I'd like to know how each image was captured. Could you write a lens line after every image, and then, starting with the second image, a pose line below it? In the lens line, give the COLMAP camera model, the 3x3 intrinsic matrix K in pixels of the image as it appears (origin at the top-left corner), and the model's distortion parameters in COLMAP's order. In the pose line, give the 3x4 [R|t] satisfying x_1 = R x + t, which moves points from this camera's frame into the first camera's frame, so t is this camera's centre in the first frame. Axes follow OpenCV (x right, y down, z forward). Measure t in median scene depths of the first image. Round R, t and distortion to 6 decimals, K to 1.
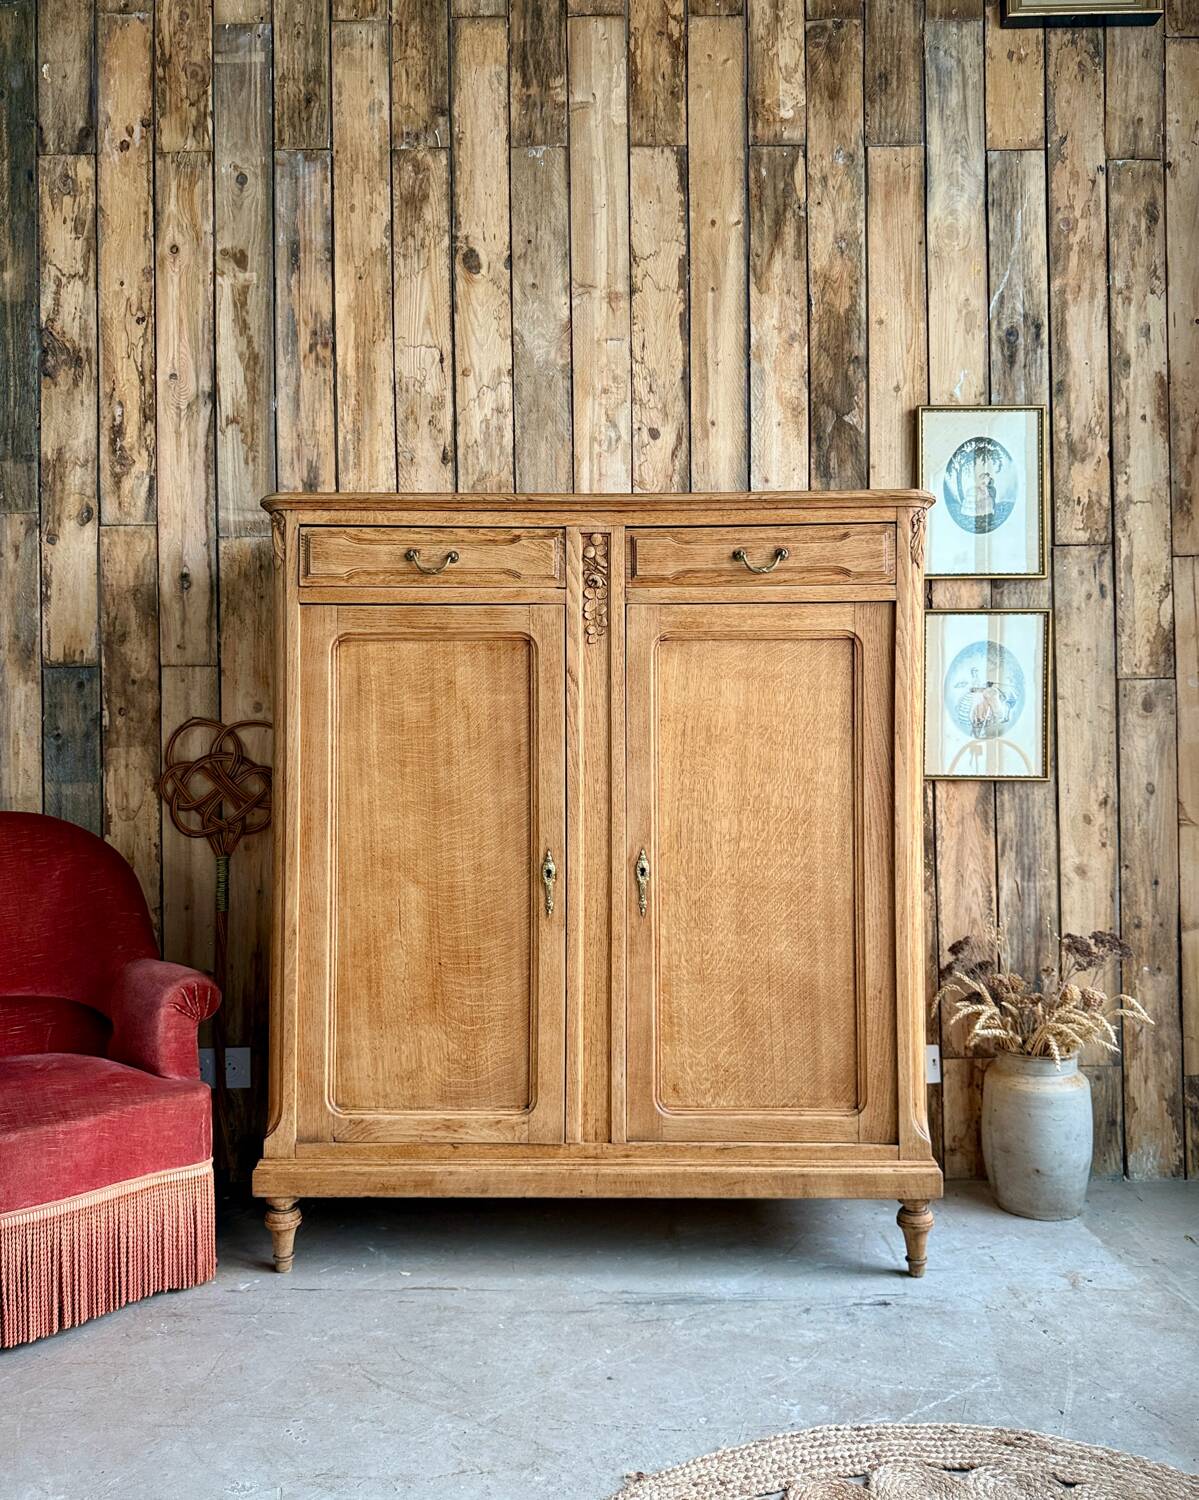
lens RADIAL K [[1224.0, 0, 531.1], [0, 1224.0, 755.8], [0, 0, 1]] dist [0.086487, -0.122735]
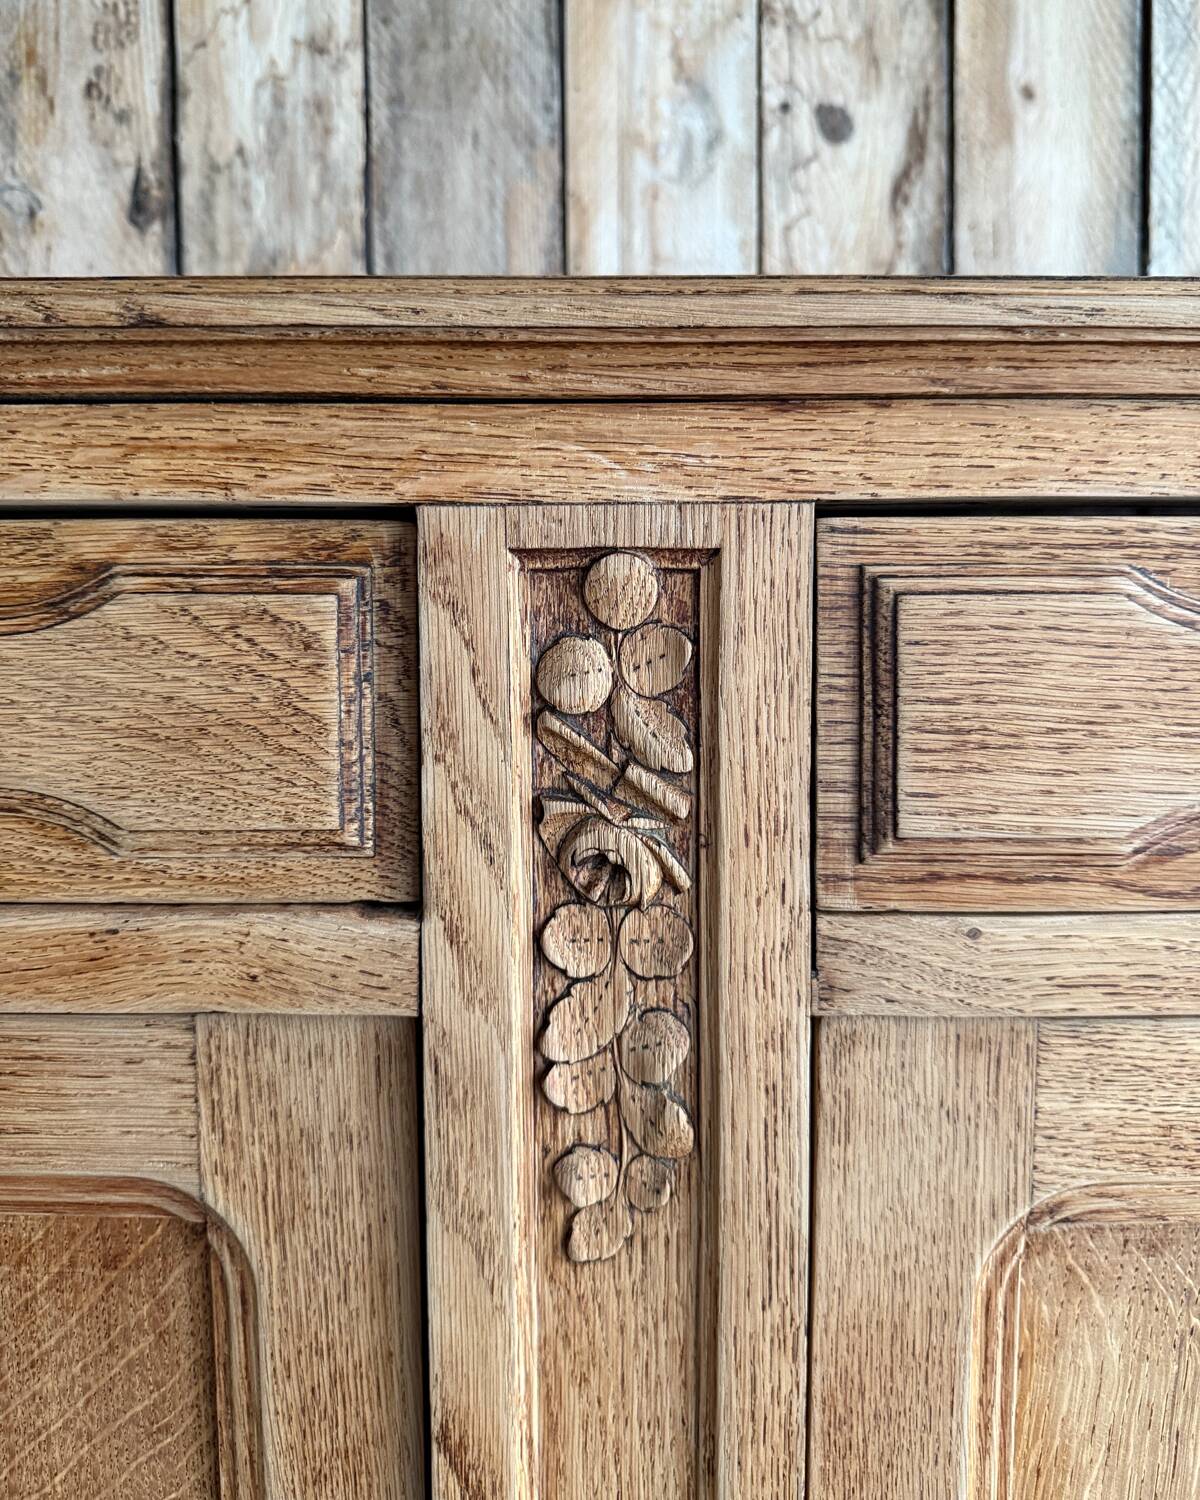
lens RADIAL K [[1147.7, 0, 597.8], [0, 1147.7, 705.4], [0, 0, 1]] dist [0.026454, -0.047158]
pose [[0.999983, -0.002152, 0.005359, 0.040854], [0.001707, 0.996649, 0.081782, -0.144006], [-0.005517, -0.081771, 0.996636, 0.712062]]
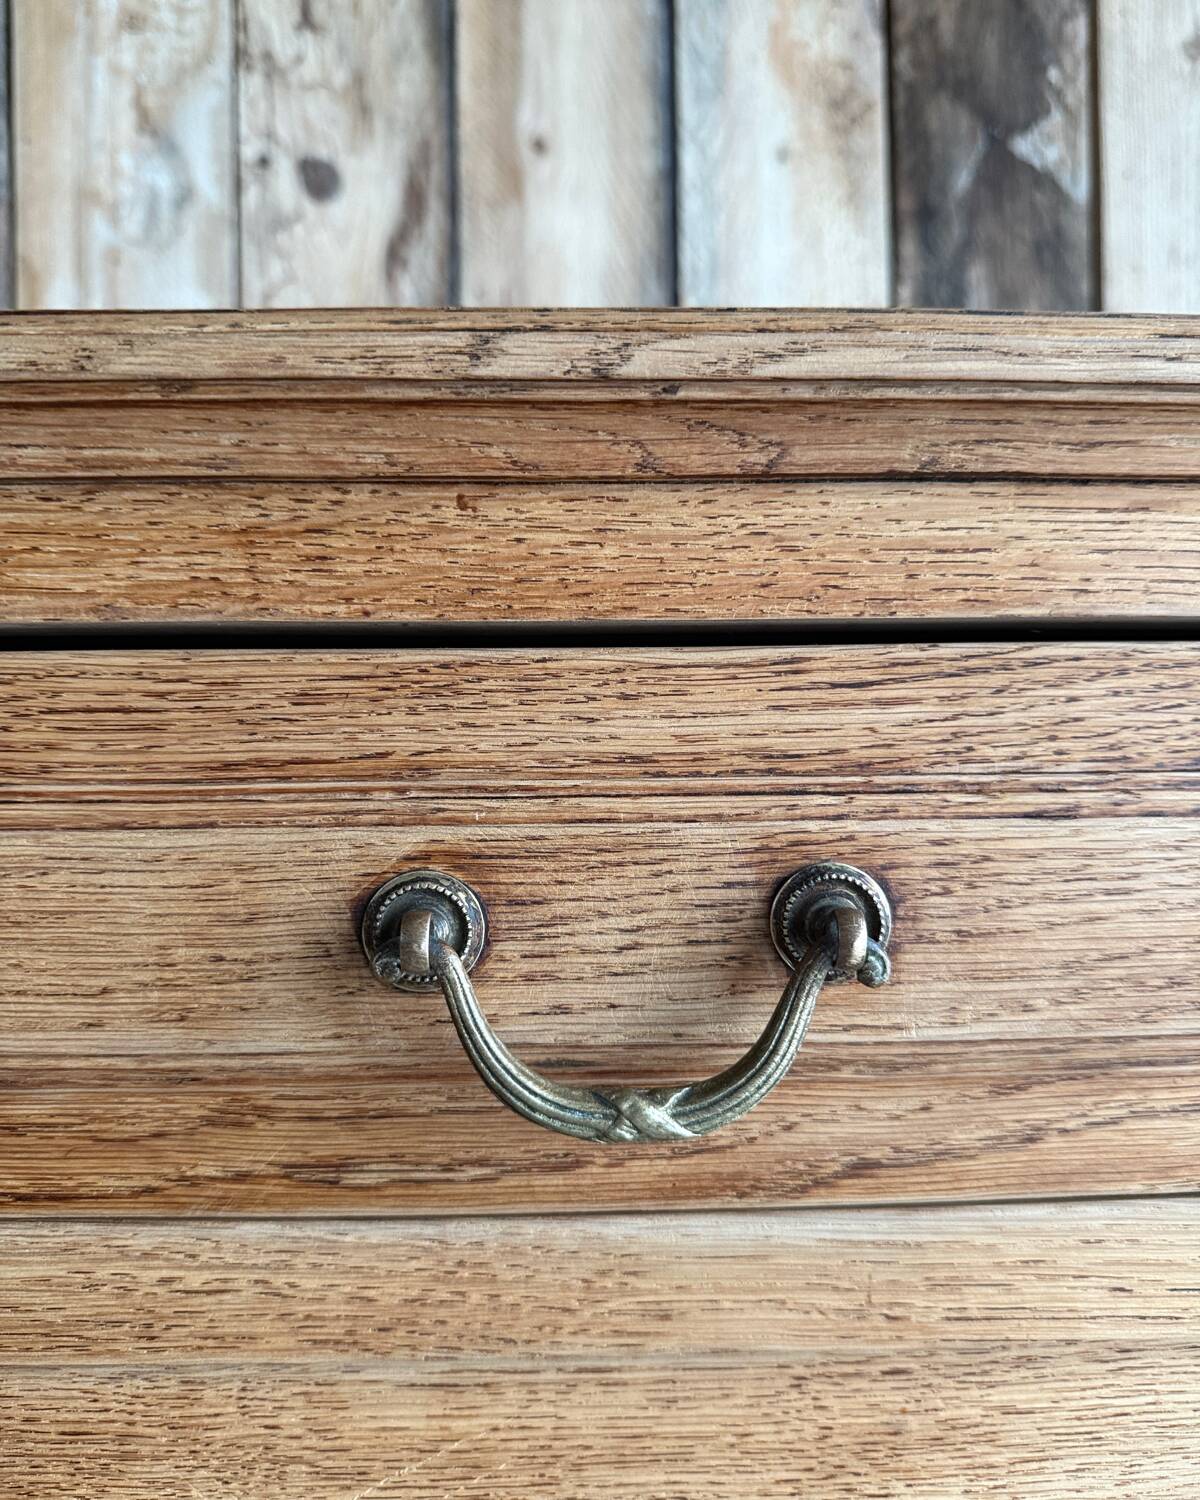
lens RADIAL K [[1206.5, 0, 592.2], [0, 1206.5, 751.6], [0, 0, 1]] dist [-0.056993, 0.023576]
pose [[0.999065, -0.006432, 0.042755, 0.148310], [0.004751, 0.999216, 0.039305, -0.149578], [-0.042975, -0.039066, 0.998312, 0.742080]]
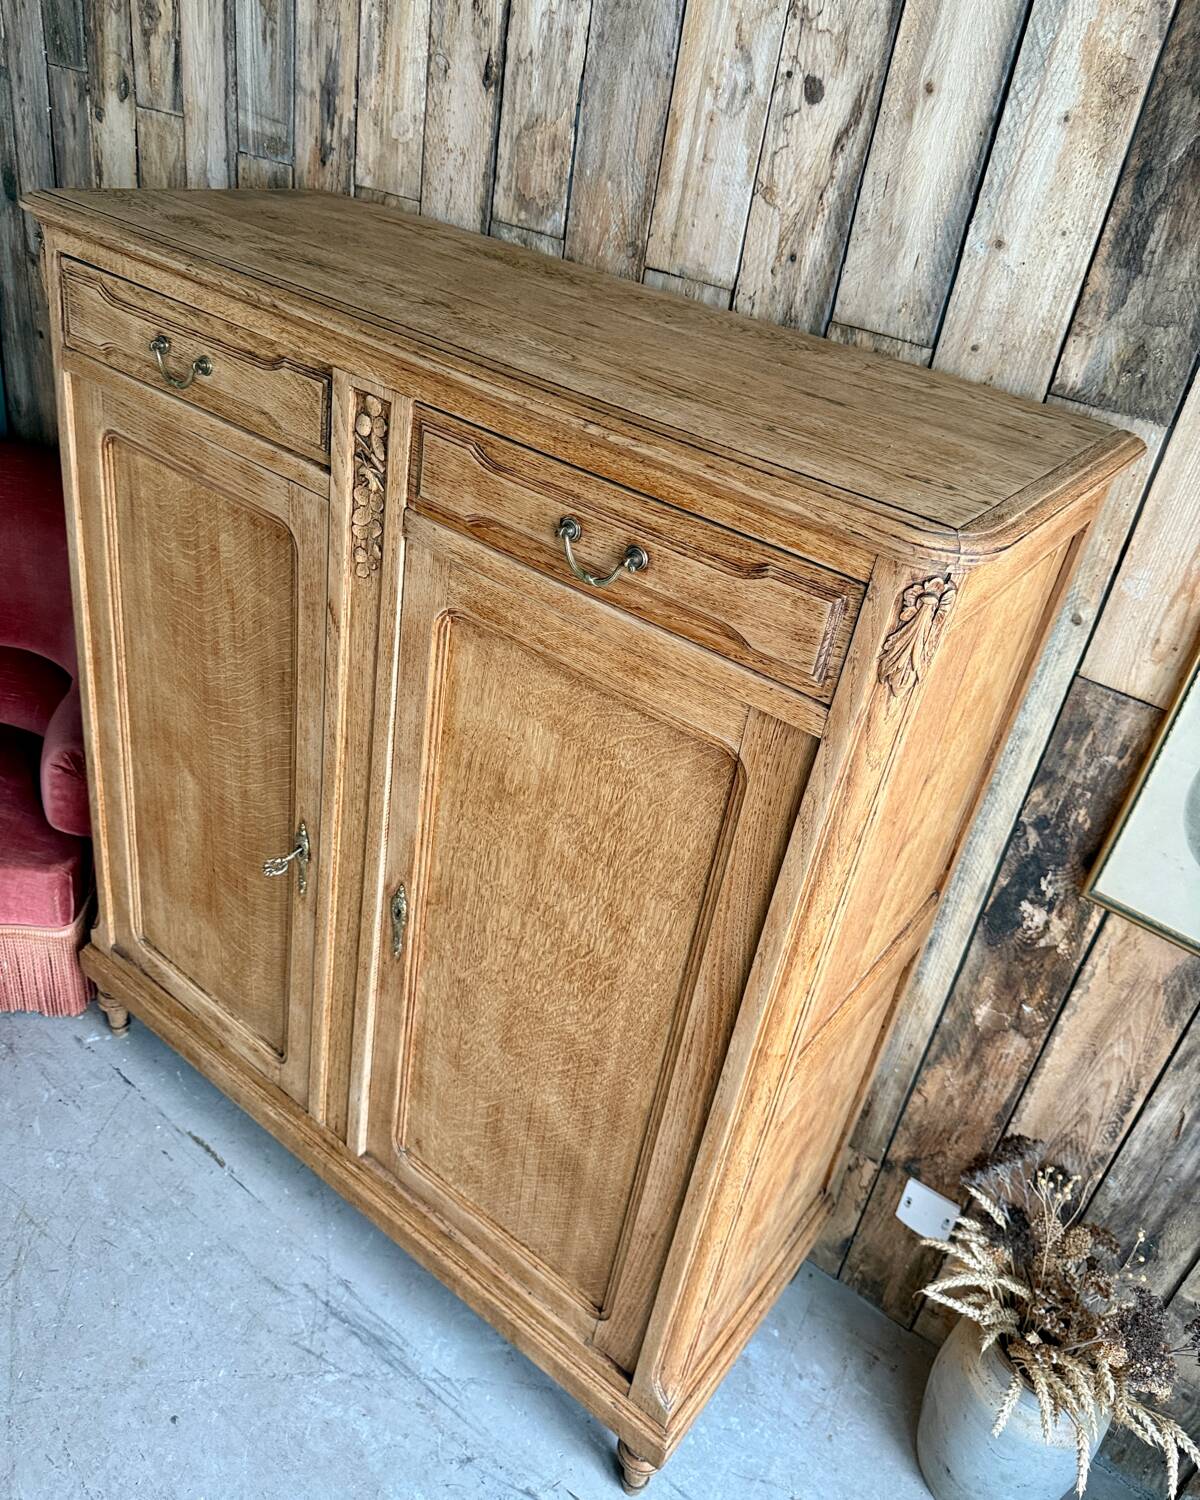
lens RADIAL K [[1147.7, 0, 584.9], [0, 1147.7, 706.9], [0, 0, 1]] dist [0.026454, -0.047158]
pose [[0.790698, 0.411301, -0.453463, 0.339952], [-0.141780, 0.843589, 0.517934, -0.281566], [0.595563, -0.345238, 0.725338, 0.531817]]
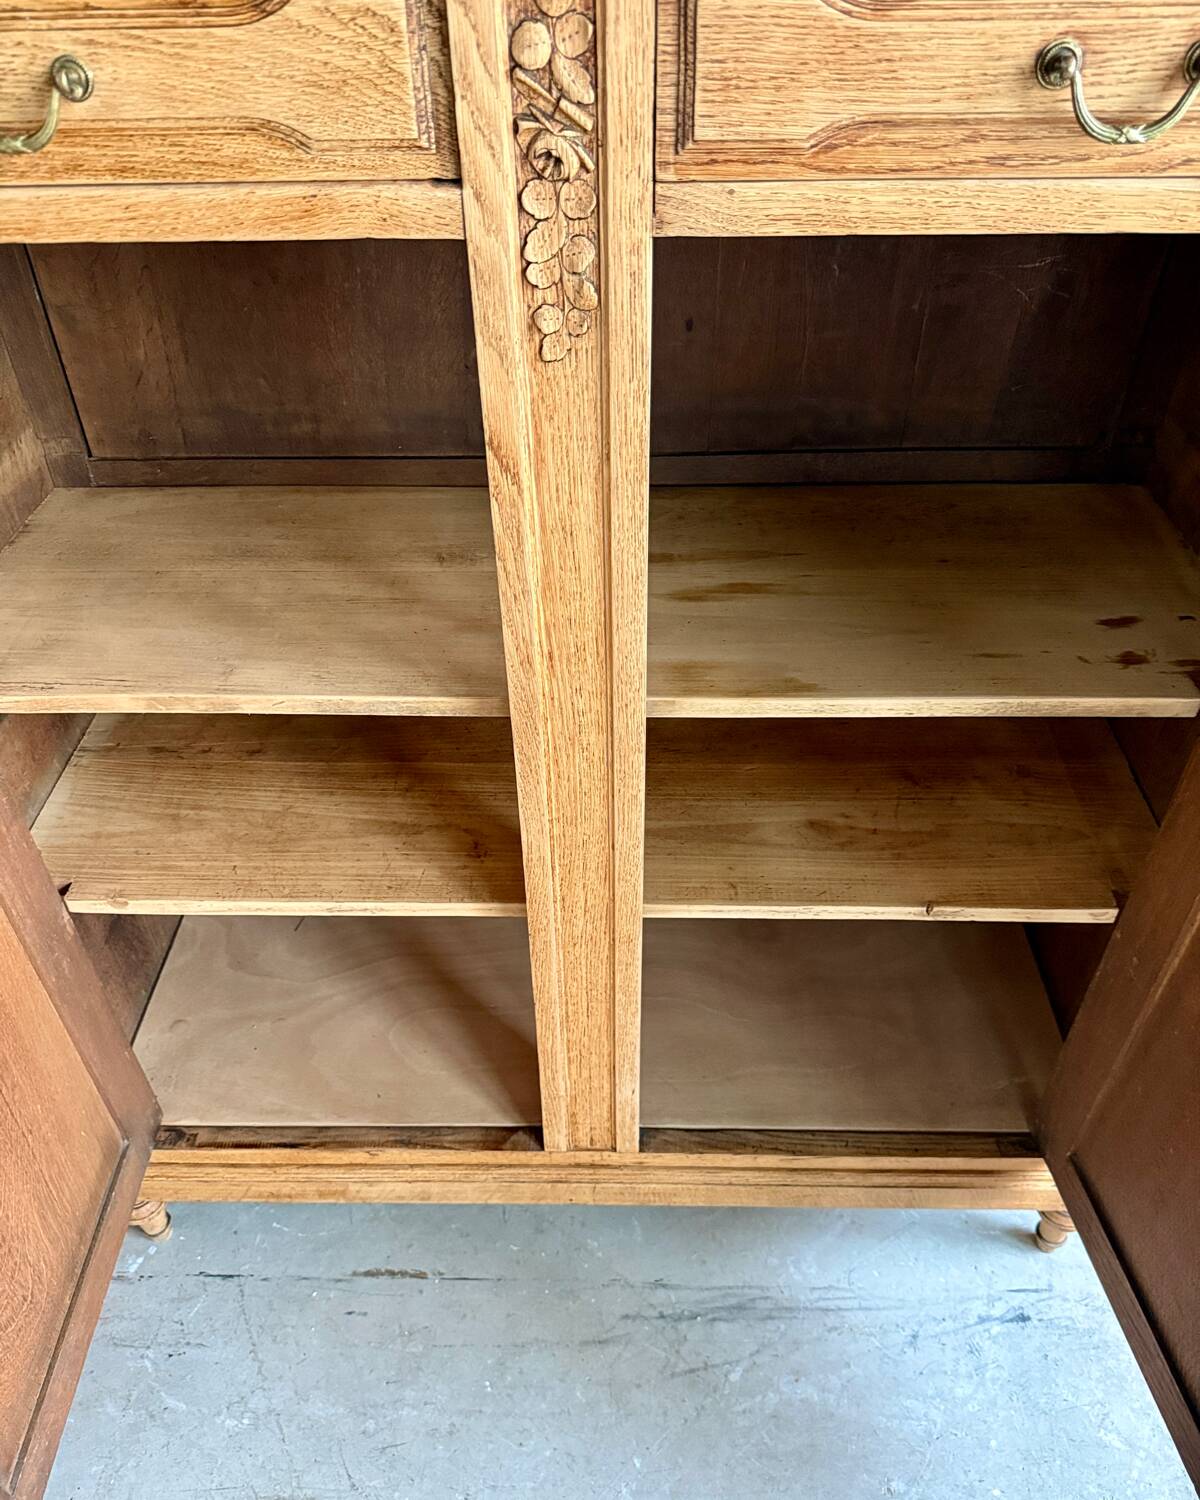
lens RADIAL K [[1147.7, 0, 593.7], [0, 1147.7, 806.0], [0, 0, 1]] dist [0.026454, -0.047158]
pose [[0.999698, -0.000469, -0.024563, 0.056624], [0.016923, 0.737939, 0.674655, -0.179080], [0.017810, -0.674867, 0.737724, 0.563870]]
